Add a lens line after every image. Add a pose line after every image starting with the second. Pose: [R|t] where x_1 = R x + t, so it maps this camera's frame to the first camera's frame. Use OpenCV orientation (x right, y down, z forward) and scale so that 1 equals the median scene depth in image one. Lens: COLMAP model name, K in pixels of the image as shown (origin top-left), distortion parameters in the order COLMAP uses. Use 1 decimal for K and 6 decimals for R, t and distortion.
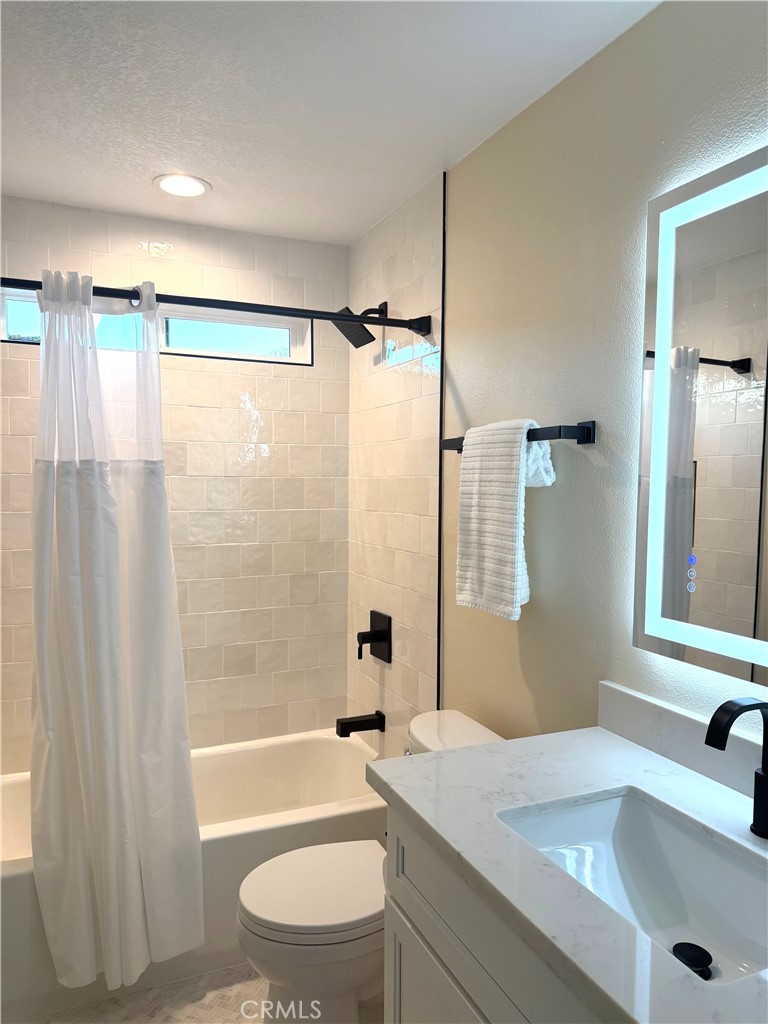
lens RADIAL K [[725.2, 0, 389.4], [0, 725.2, 513.5], [0, 0, 1]] dist [0.041804, -0.062295]
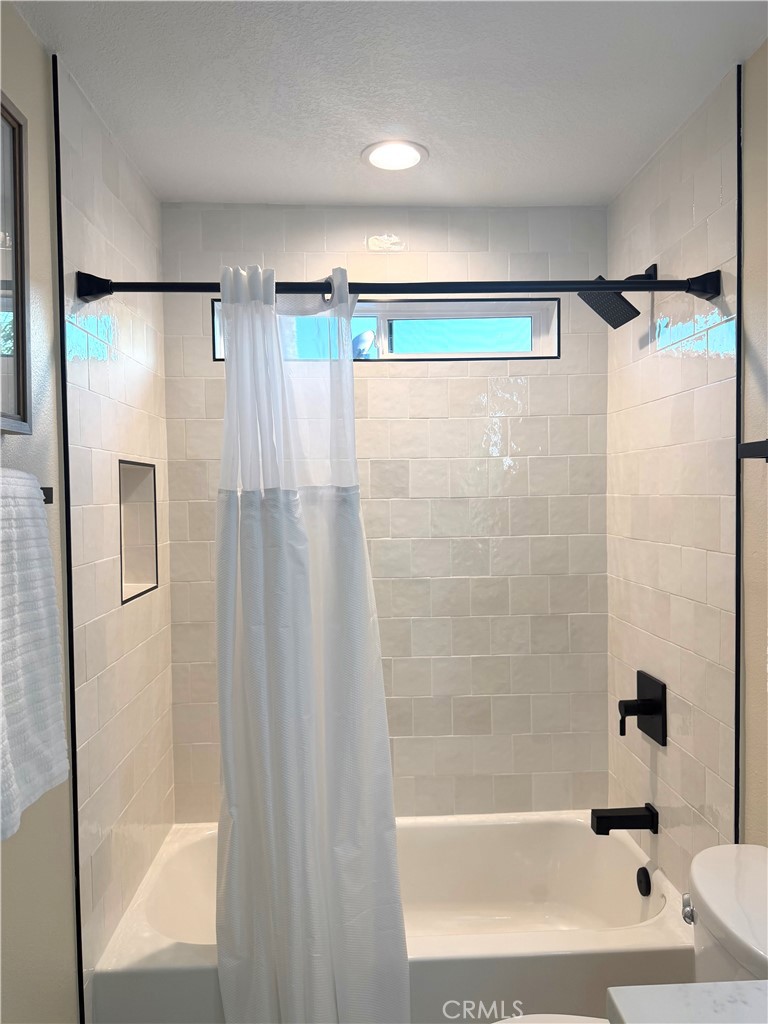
lens RADIAL K [[725.2, 0, 379.7], [0, 725.2, 516.3], [0, 0, 1]] dist [0.041804, -0.062295]
pose [[0.927928, -0.007983, -0.372674, 0.011700], [0.005703, 0.999958, -0.007220, -0.027332], [0.372716, 0.004574, 0.927934, 0.212399]]
